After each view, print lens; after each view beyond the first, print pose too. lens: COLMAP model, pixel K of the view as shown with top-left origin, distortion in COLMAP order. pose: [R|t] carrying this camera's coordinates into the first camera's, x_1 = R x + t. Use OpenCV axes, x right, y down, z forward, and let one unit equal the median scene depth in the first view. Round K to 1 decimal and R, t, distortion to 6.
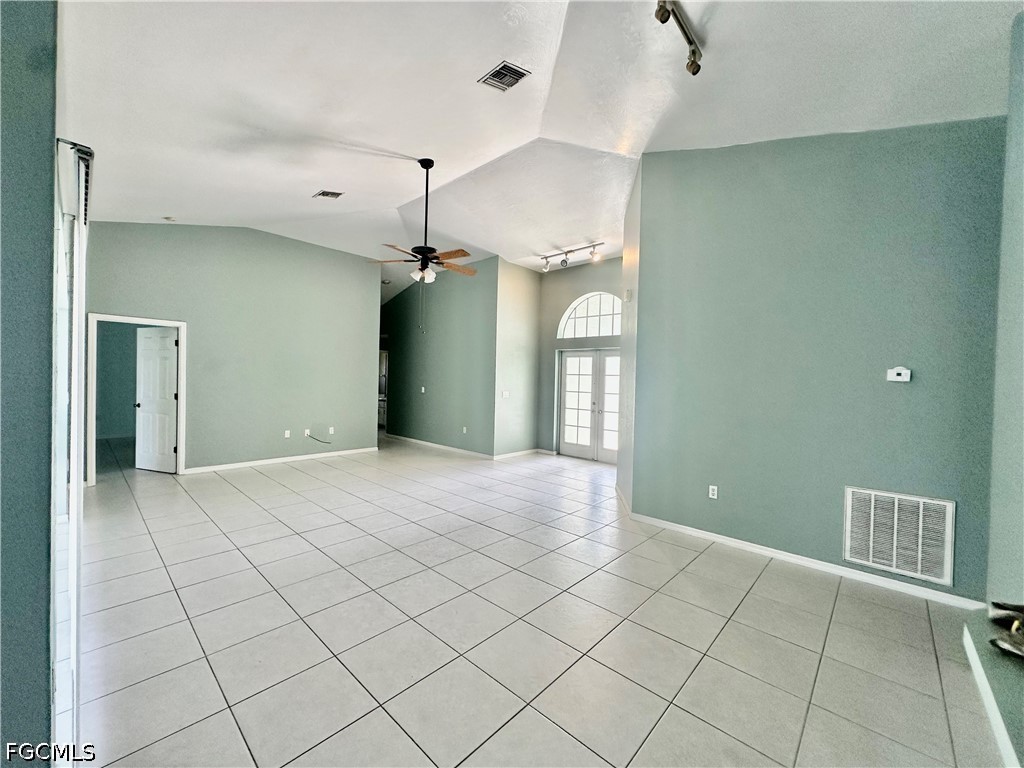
lens RADIAL K [[409.8, 0, 512.0], [0, 409.8, 384.0], [0, 0, 1]] dist [-0.001581, -0.000018]
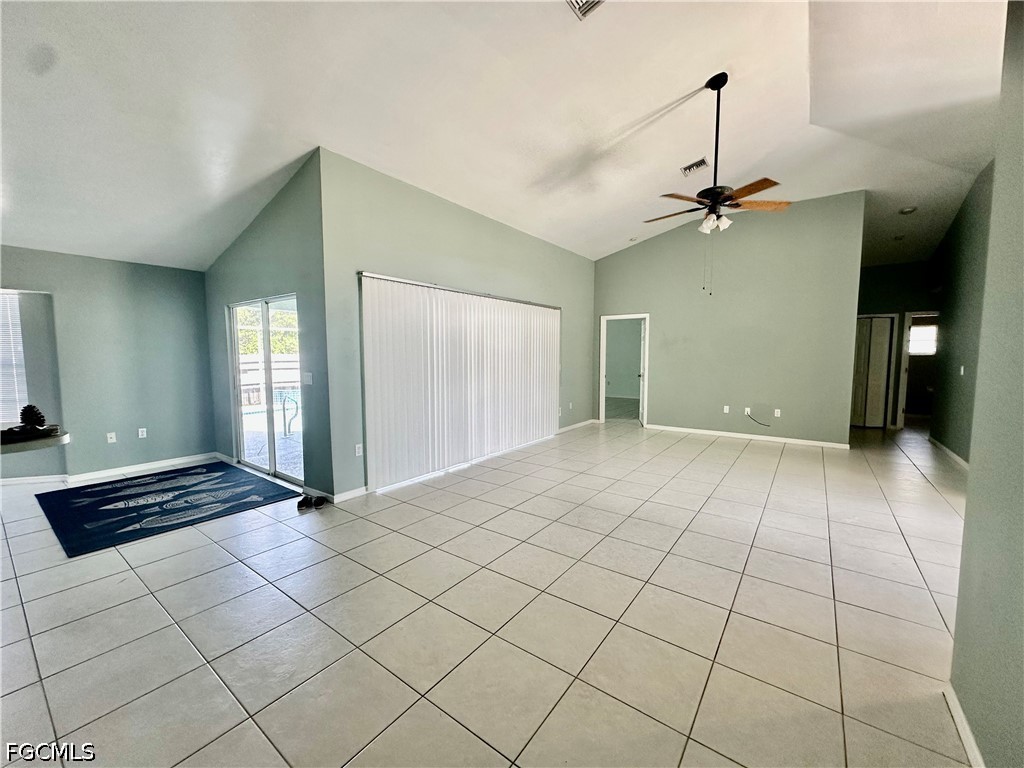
lens RADIAL K [[409.8, 0, 512.0], [0, 409.8, 384.0], [0, 0, 1]] dist [-0.001581, -0.000018]
pose [[0.110860, 0.051618, -0.992495, 0.543948], [-0.006289, 0.998667, 0.051237, 0.012503], [0.993816, 0.000561, 0.111037, 0.471704]]
